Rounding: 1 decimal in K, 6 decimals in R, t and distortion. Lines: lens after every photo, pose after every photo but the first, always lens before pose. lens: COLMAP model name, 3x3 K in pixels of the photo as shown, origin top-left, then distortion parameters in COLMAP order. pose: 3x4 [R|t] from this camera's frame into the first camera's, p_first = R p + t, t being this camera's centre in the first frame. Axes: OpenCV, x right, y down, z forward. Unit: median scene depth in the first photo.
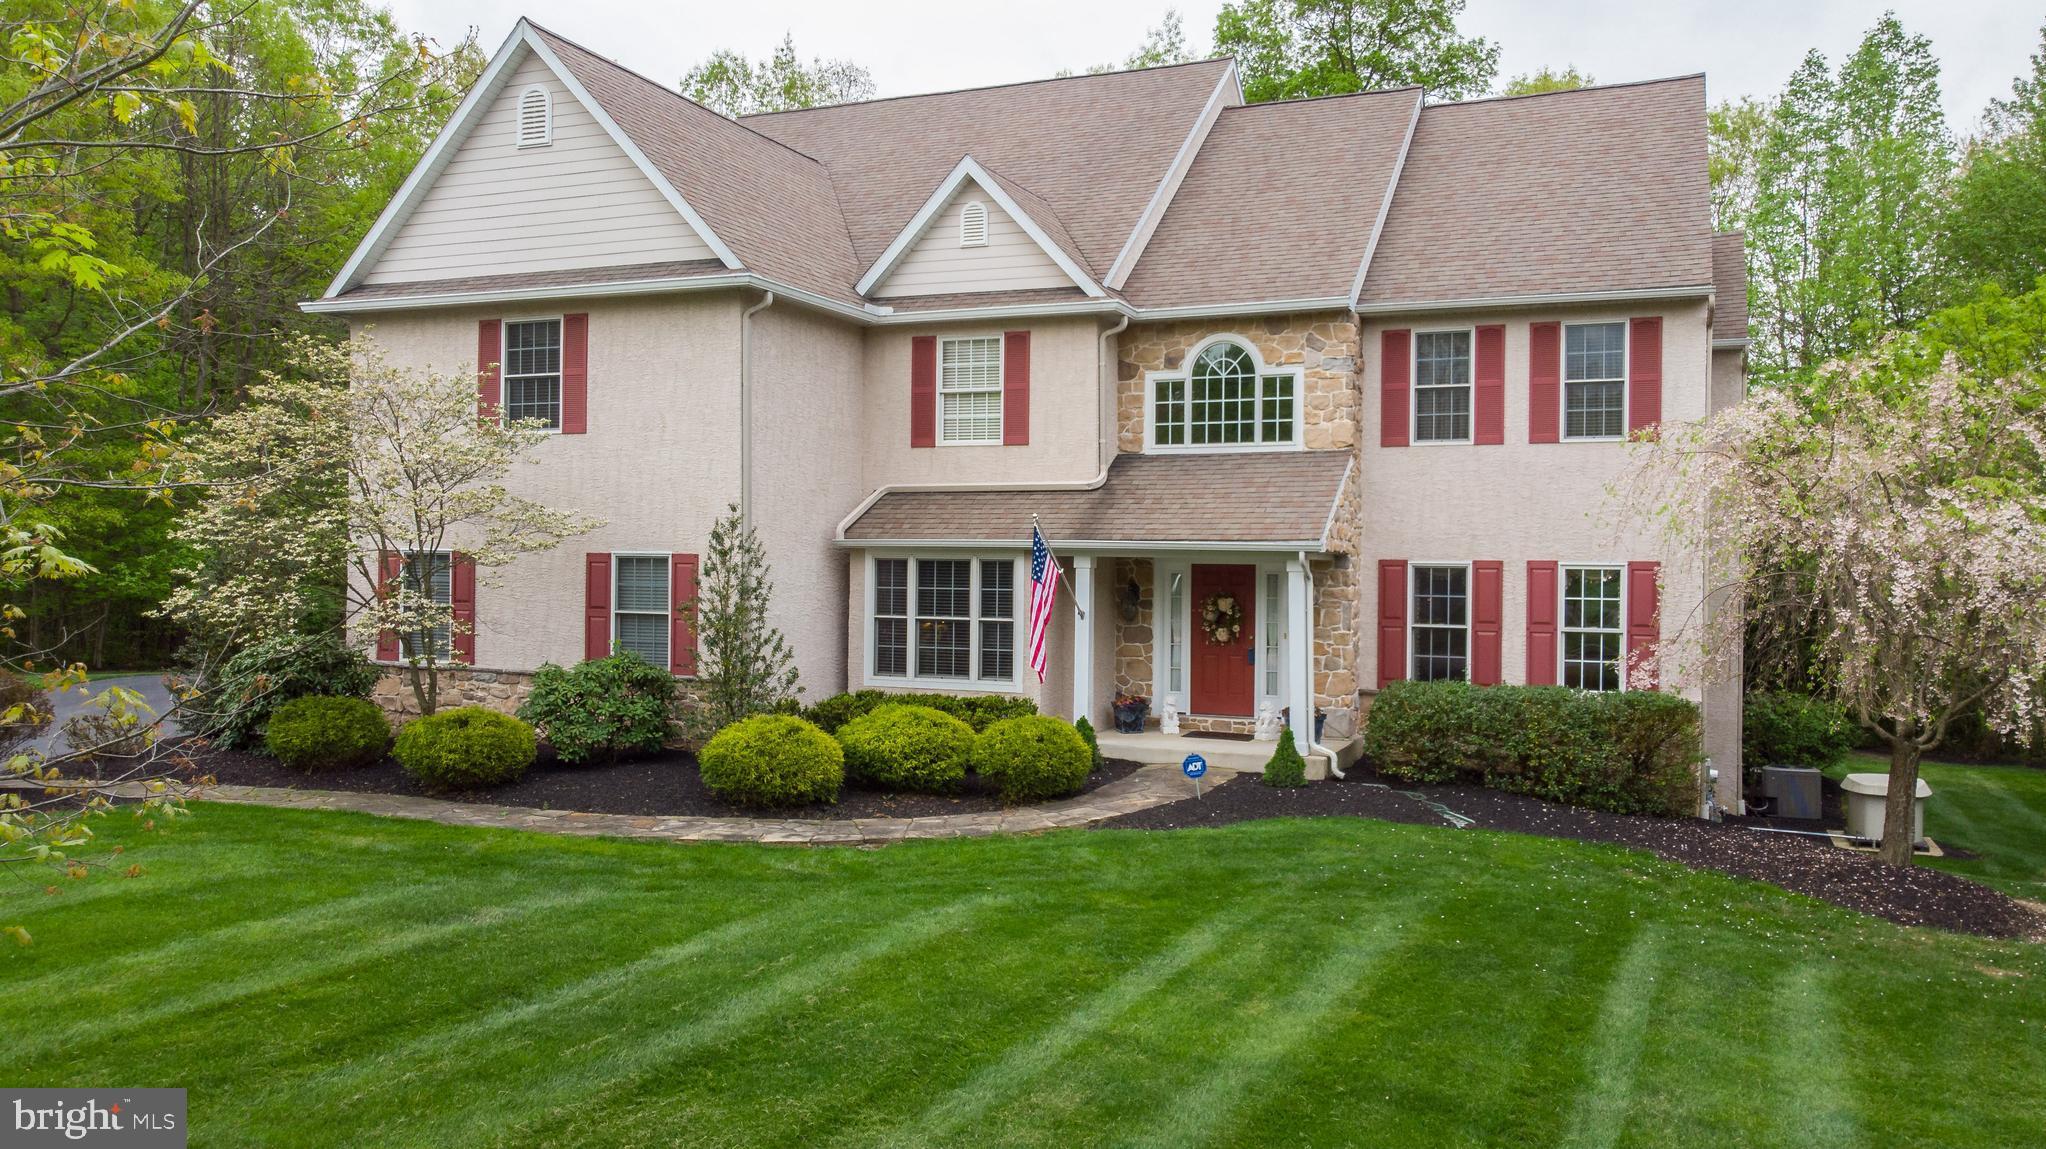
lens RADIAL K [[1518.0, 0, 1034.6], [0, 1518.0, 575.8], [0, 0, 1]] dist [-0.017191, 0.110136]
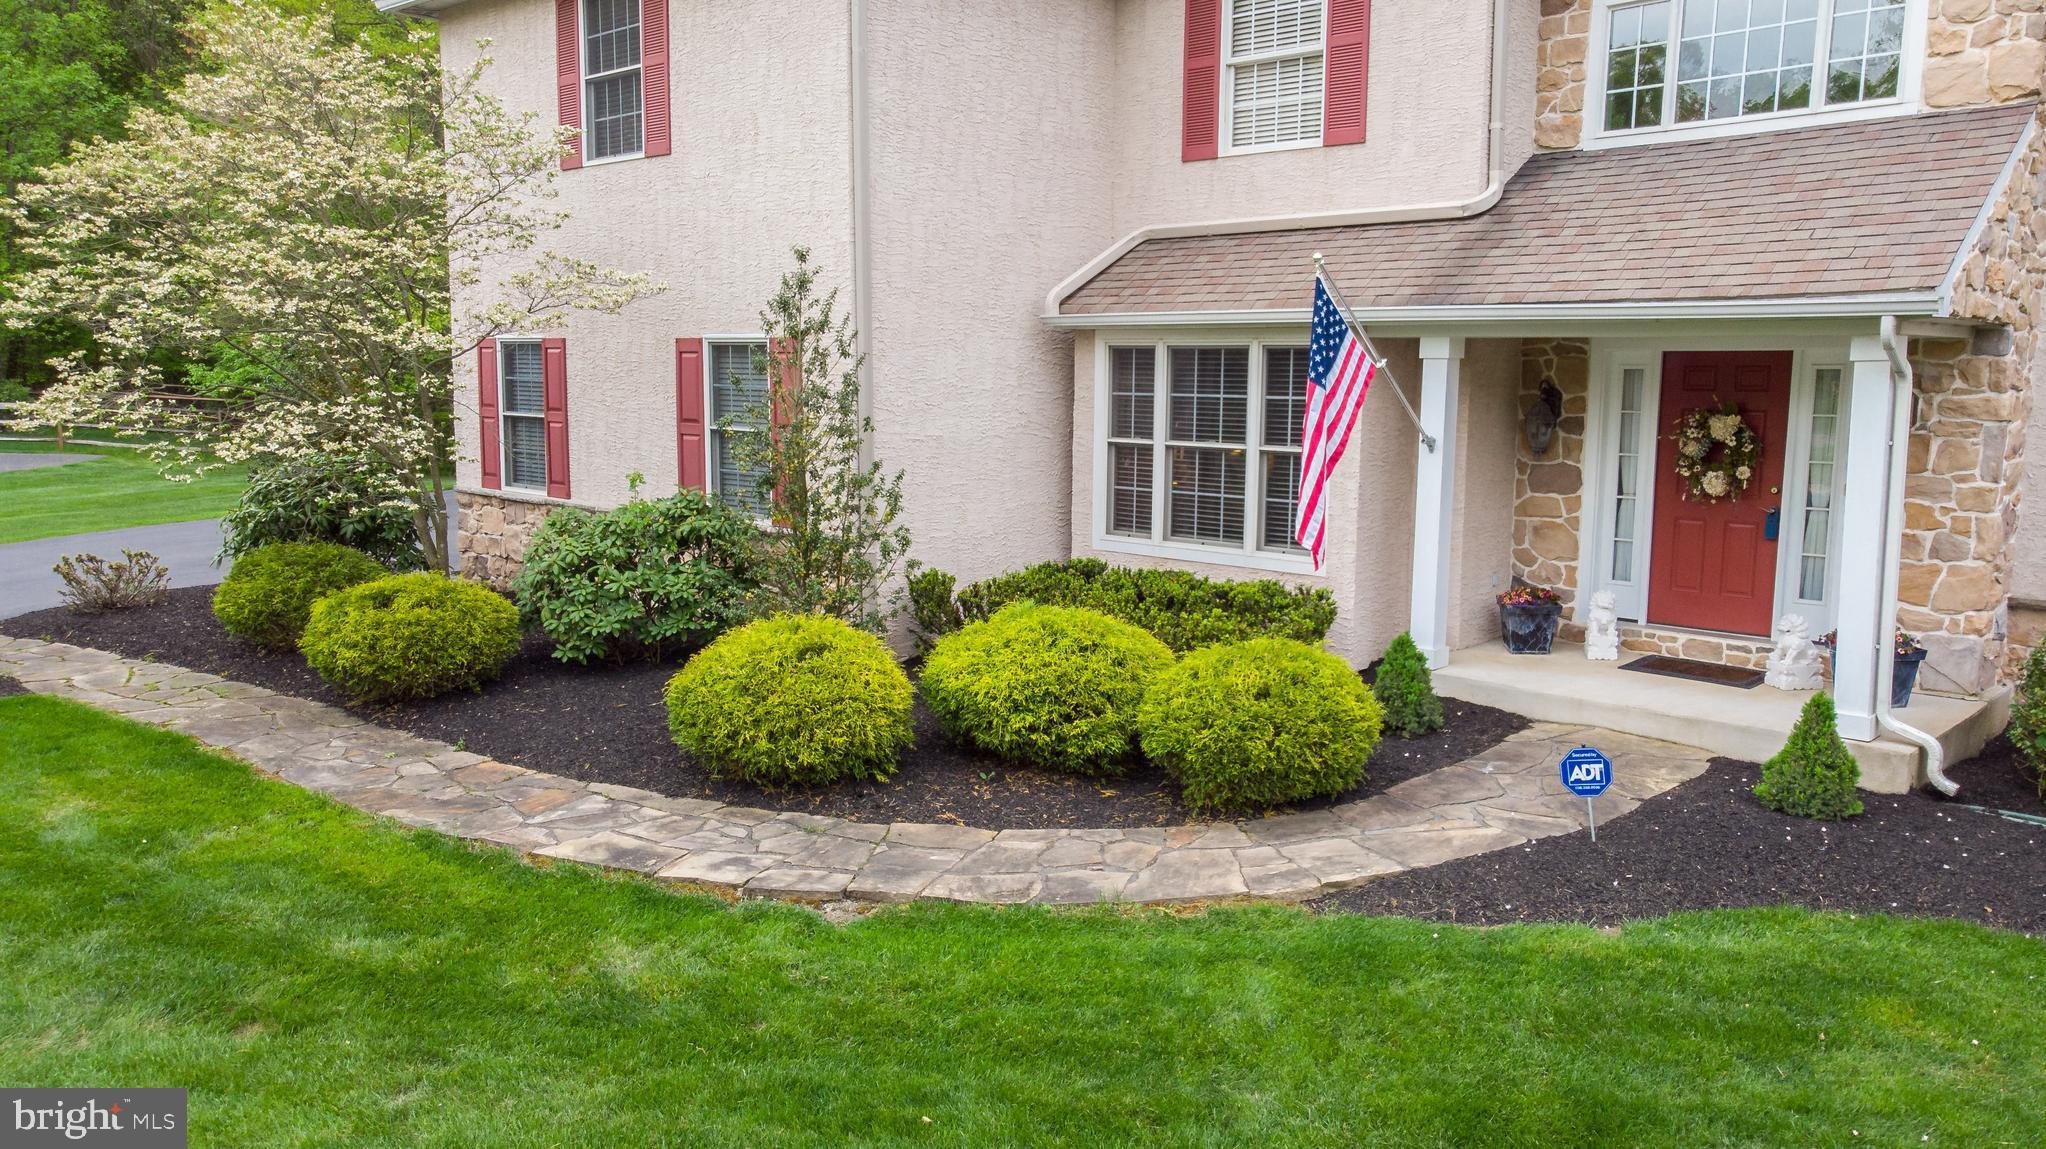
lens RADIAL K [[1518.0, 0, 1034.6], [0, 1518.0, 575.8], [0, 0, 1]] dist [-0.017191, 0.110136]
pose [[0.937543, 0.045788, -0.344843, 0.085831], [-0.002771, 0.992251, 0.124217, 0.004984], [0.347858, -0.115503, 0.930405, 0.413635]]
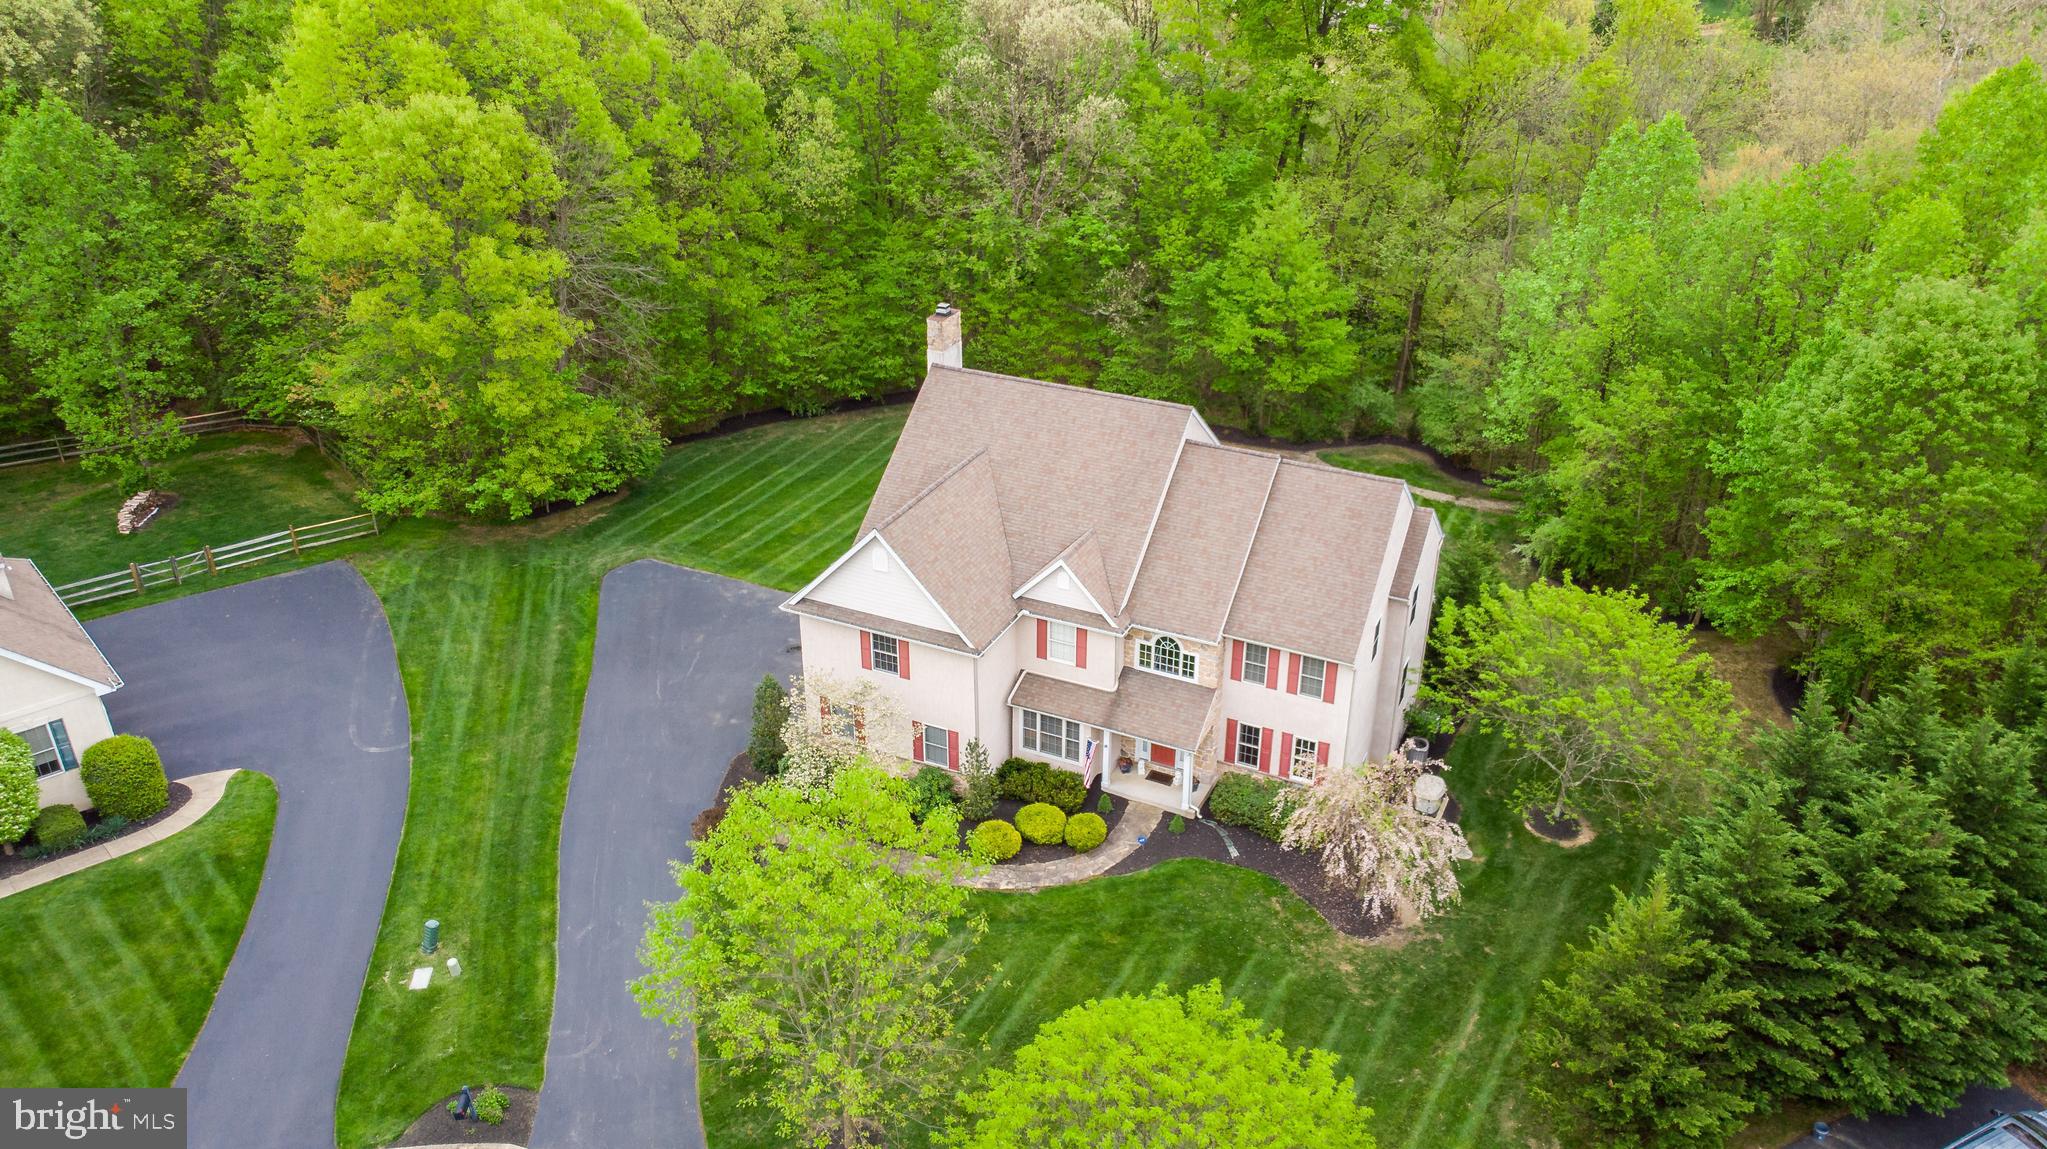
lens RADIAL K [[1518.7, 0, 1035.1], [0, 1518.7, 575.8], [0, 0, 1]] dist [-0.017191, 0.110136]
pose [[0.999123, 0.017104, -0.038211, 0.004768], [0.001532, 0.897186, 0.441651, -1.317940], [0.041837, -0.441322, 0.896373, -1.133595]]
